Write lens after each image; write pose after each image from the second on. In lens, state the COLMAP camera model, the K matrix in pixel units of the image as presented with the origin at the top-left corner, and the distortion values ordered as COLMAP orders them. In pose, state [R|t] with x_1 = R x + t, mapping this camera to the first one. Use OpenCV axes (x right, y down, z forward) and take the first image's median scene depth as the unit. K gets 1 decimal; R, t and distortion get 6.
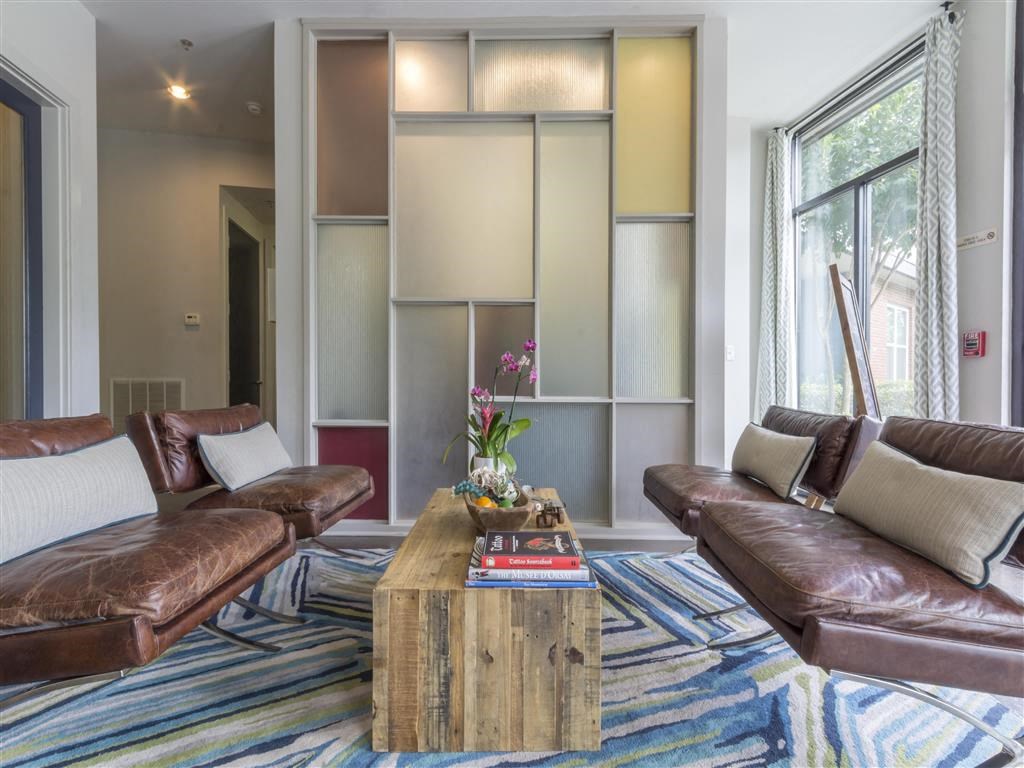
lens RADIAL K [[464.8, 0, 516.8], [0, 464.8, 389.6], [0, 0, 1]] dist [0.005336, -0.001307]
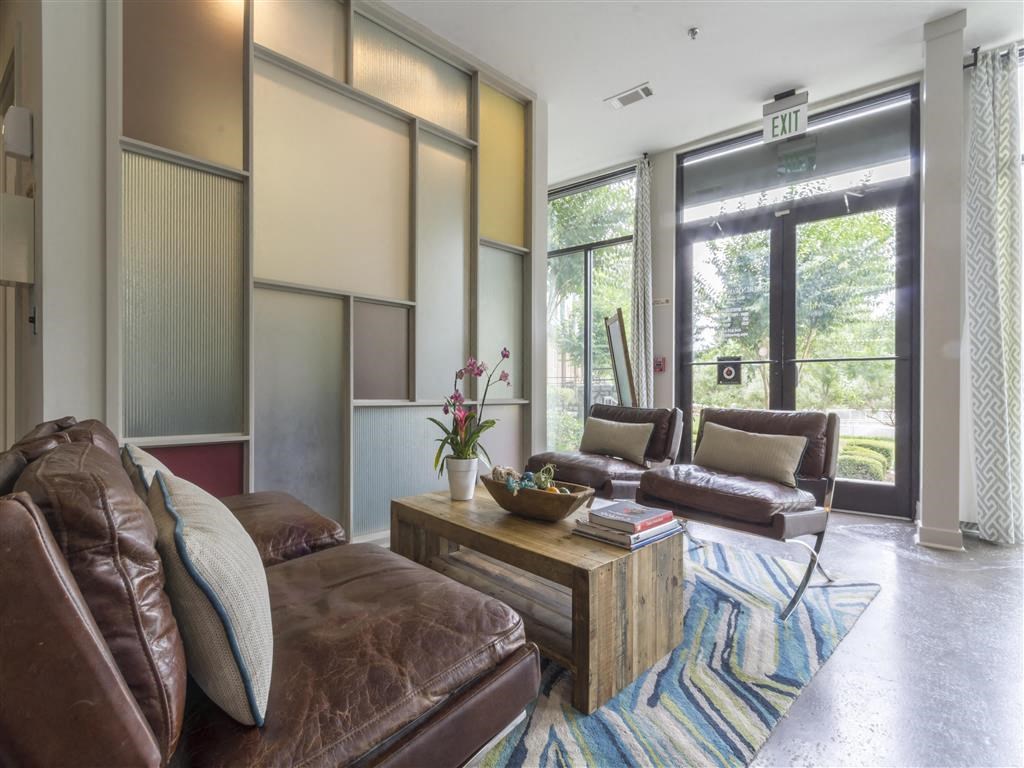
lens RADIAL K [[464.8, 0, 516.8], [0, 464.8, 389.6], [0, 0, 1]] dist [0.005336, -0.001307]
pose [[0.732320, 0.000757, 0.680960, -0.540279], [0.001611, 0.999995, -0.002844, -0.003616], [-0.680959, 0.003180, 0.732315, 0.130916]]
